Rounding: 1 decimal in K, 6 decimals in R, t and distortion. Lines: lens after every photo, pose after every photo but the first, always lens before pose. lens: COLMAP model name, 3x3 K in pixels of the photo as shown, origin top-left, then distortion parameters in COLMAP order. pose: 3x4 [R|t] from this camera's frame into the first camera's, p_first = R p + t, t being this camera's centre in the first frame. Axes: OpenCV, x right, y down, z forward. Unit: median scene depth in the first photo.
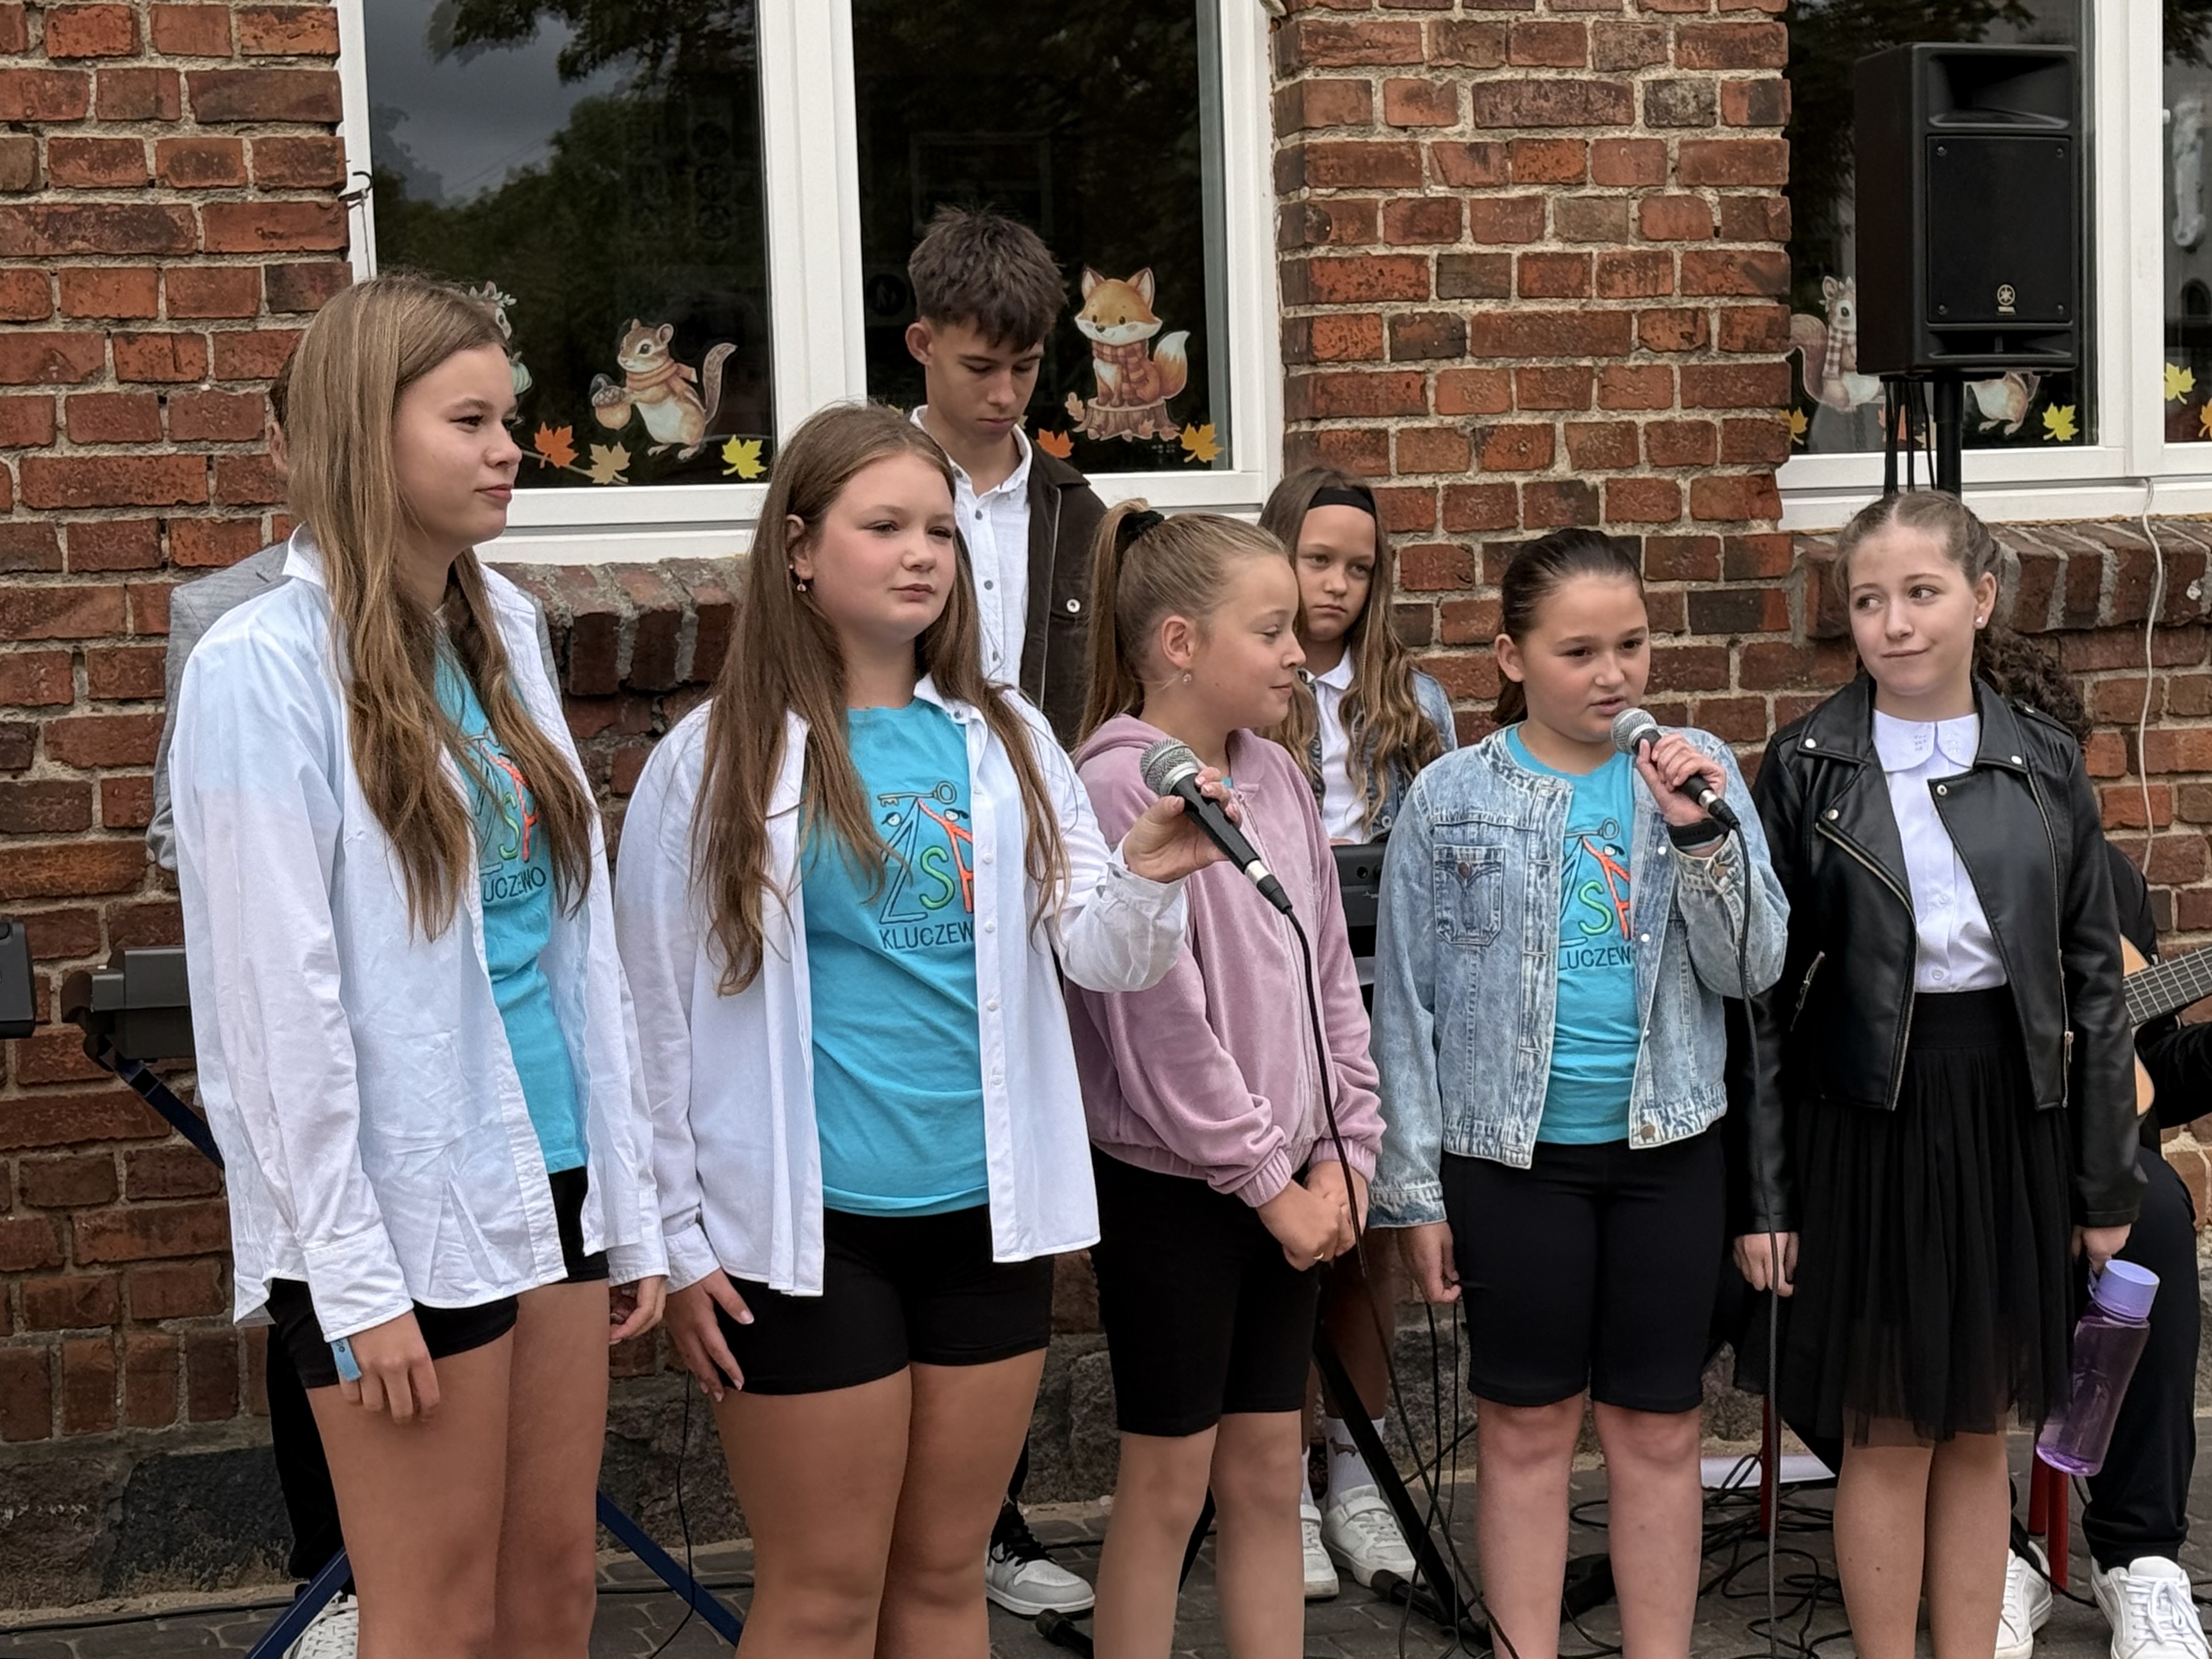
lens RADIAL K [[4472.0, 0, 1126.0], [0, 4472.0, 877.9], [0, 0, 1]] dist [0.132950, 0.000000]
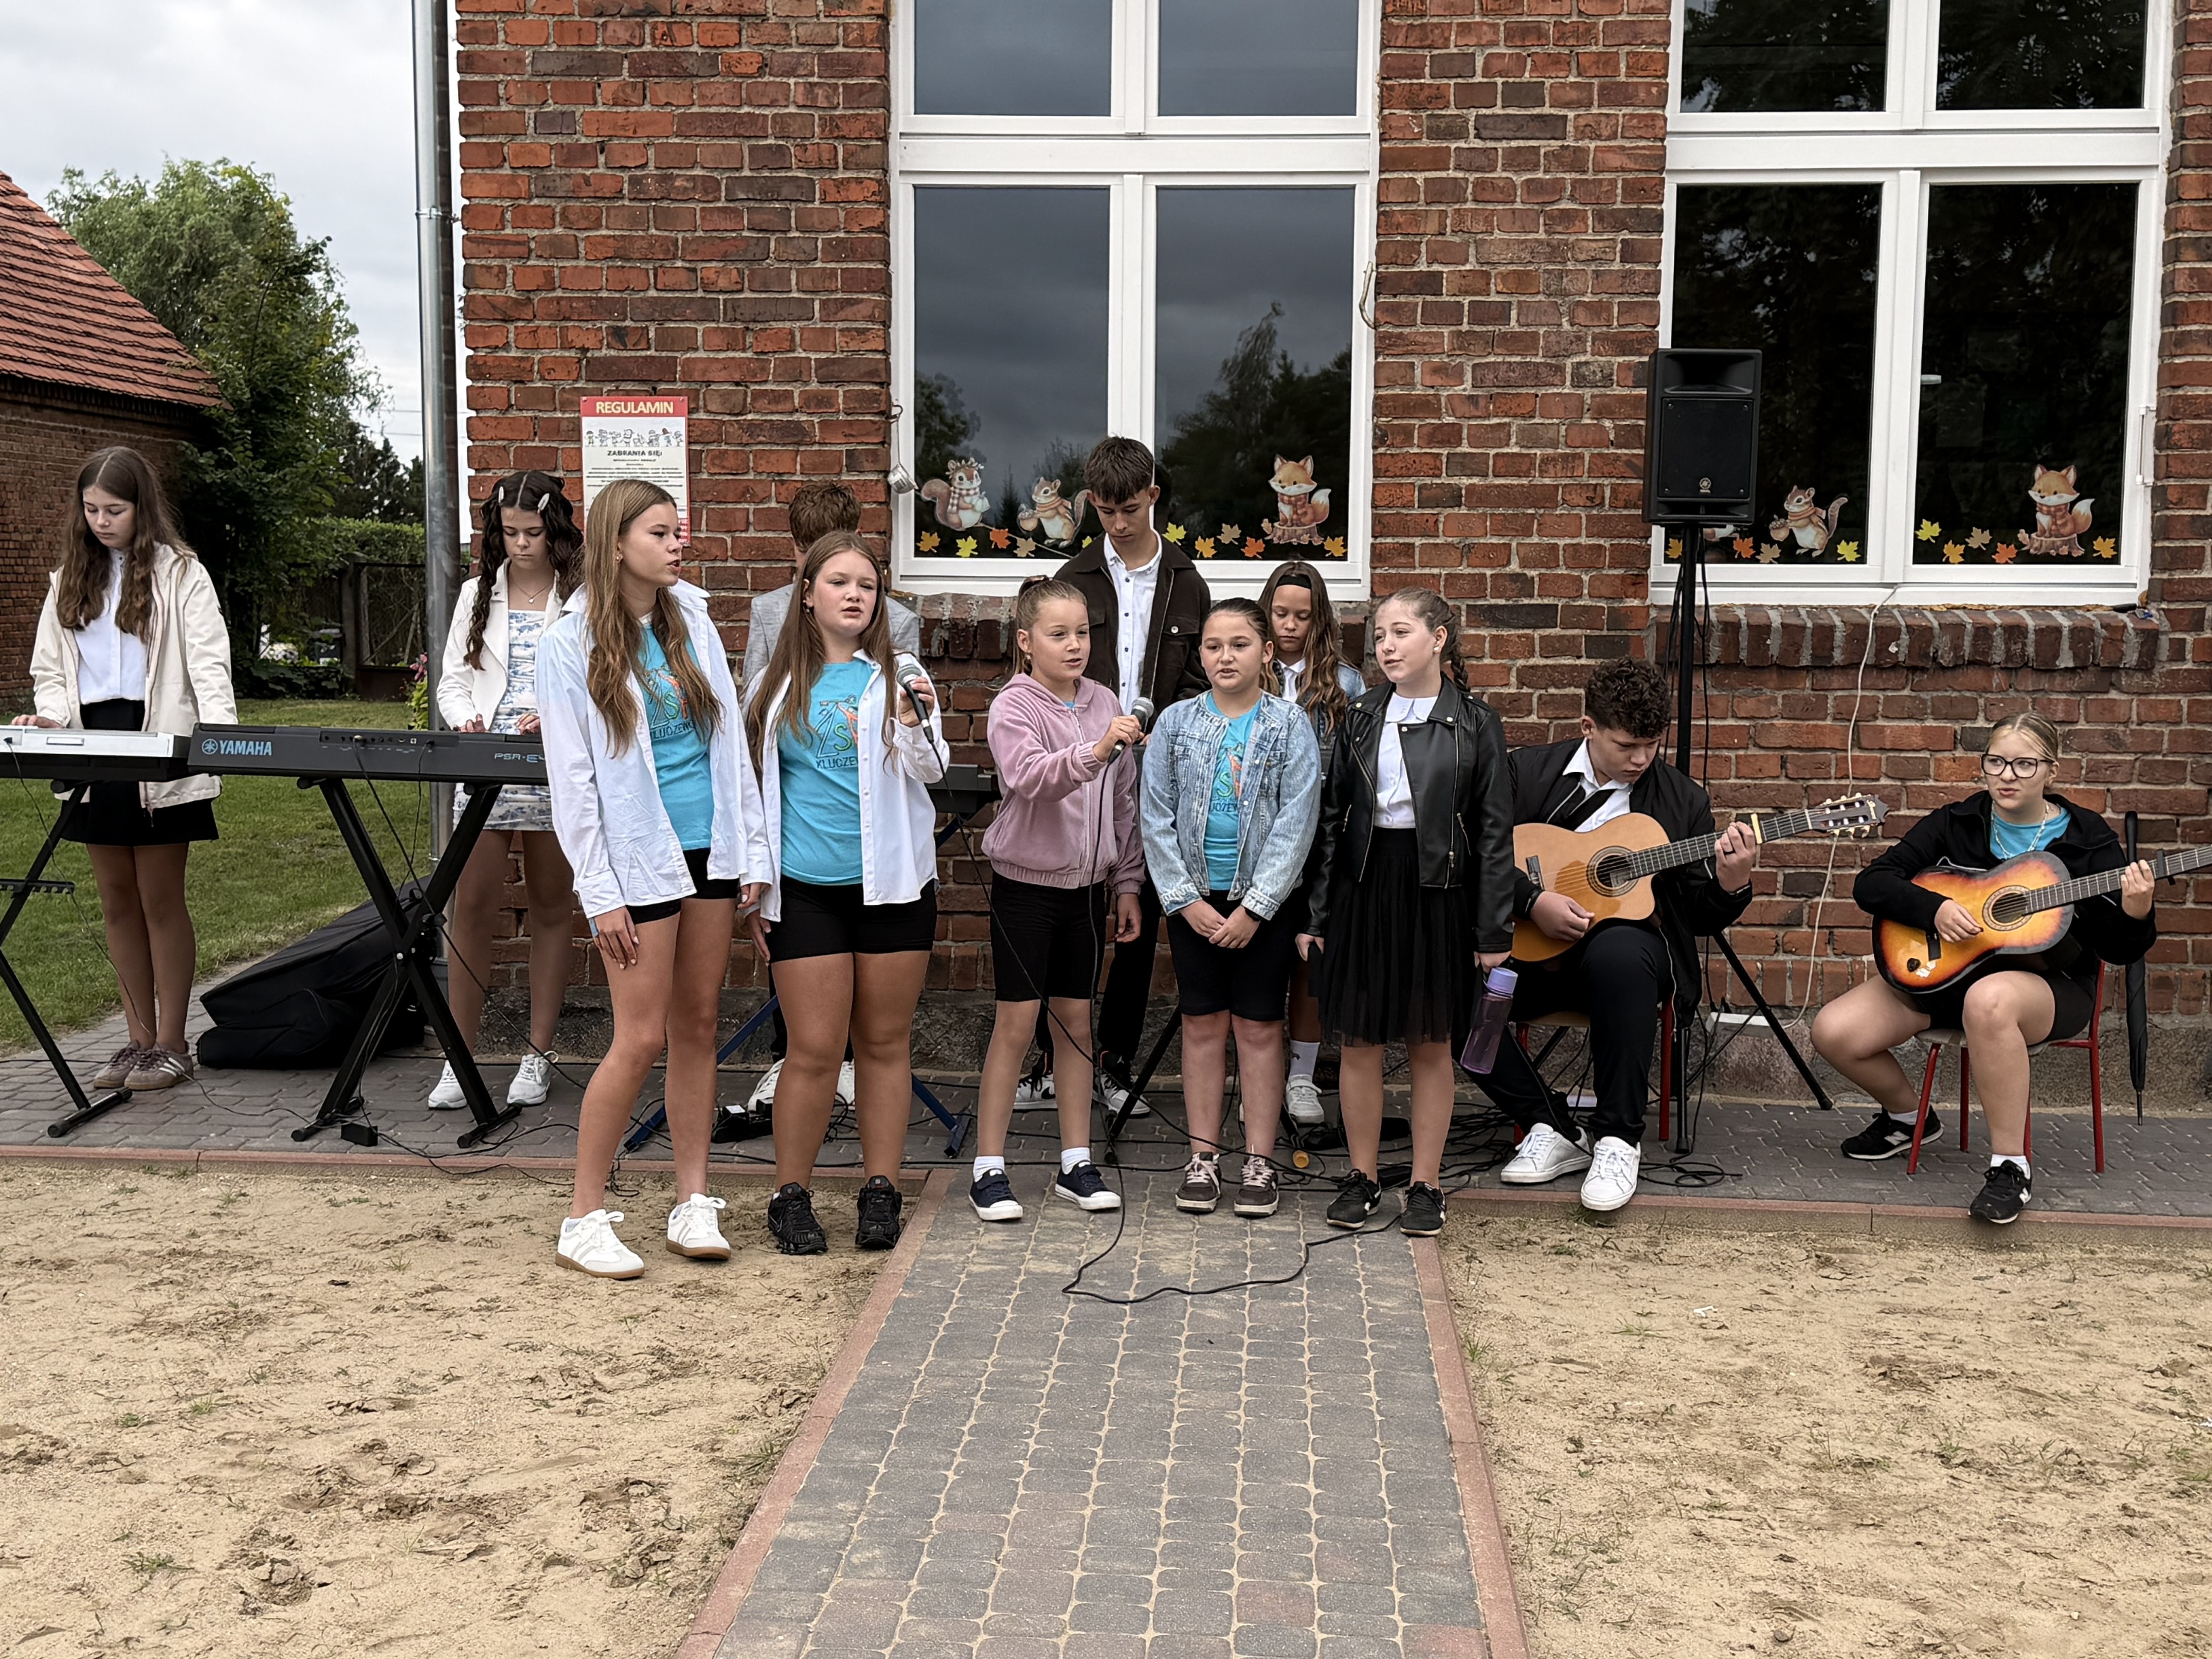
lens RADIAL K [[2968.2, 0, 1104.5], [0, 2968.2, 868.9], [0, 0, 1]] dist [0.117286, 0.000000]
pose [[0.922316, 0.076598, -0.378768, 0.432755], [-0.068262, 0.997039, 0.035411, 0.003353], [0.380359, -0.006805, 0.924814, -0.236201]]
